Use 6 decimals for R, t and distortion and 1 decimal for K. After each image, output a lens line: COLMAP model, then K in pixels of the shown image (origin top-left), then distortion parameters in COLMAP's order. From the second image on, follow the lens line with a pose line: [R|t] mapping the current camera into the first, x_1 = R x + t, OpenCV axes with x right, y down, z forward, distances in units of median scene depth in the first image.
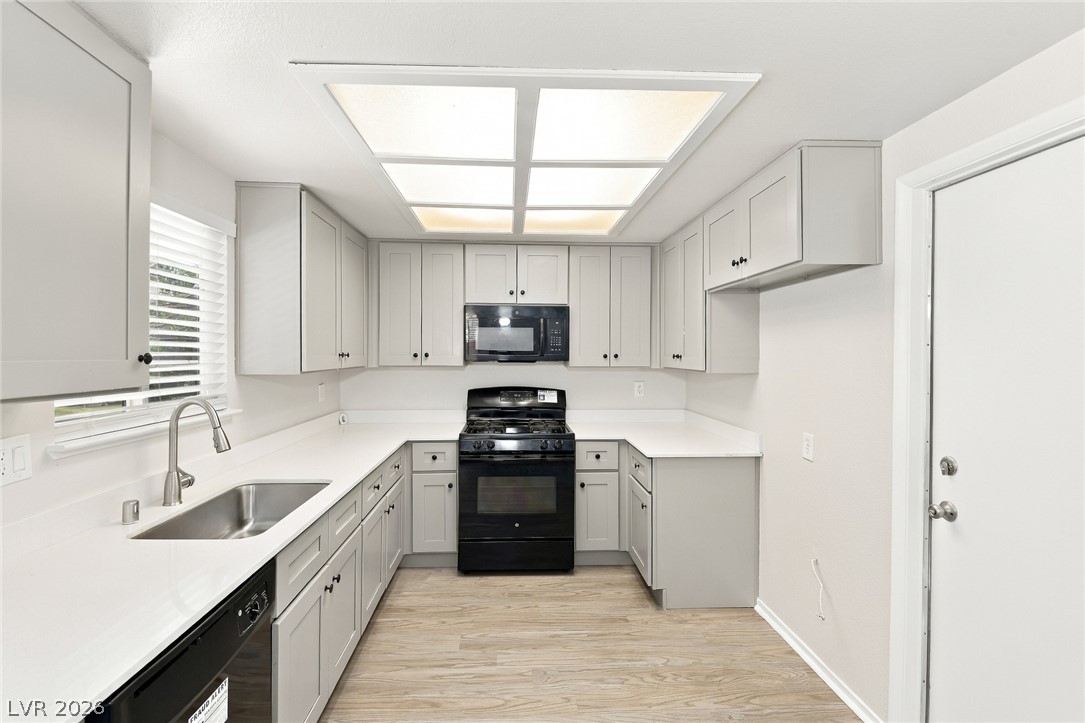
lens RADIAL K [[494.7, 0, 524.1], [0, 494.7, 349.9], [0, 0, 1]] dist [0.000532, -0.000523]
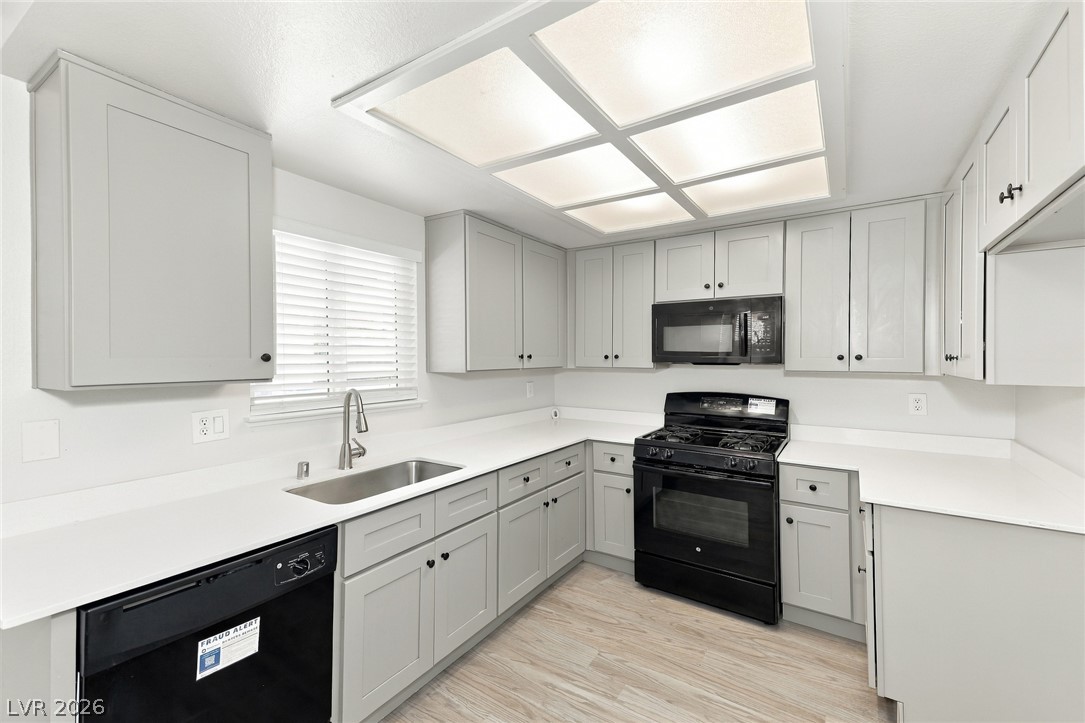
lens RADIAL K [[451.9, 0, 534.3], [0, 451.9, 356.4], [0, 0, 1]] dist [0.039261, -0.000503]
pose [[0.809267, -0.003238, -0.587432, 0.229157], [0.006580, 0.999972, 0.003553, 0.005714], [0.587404, -0.006740, 0.809266, 0.171405]]
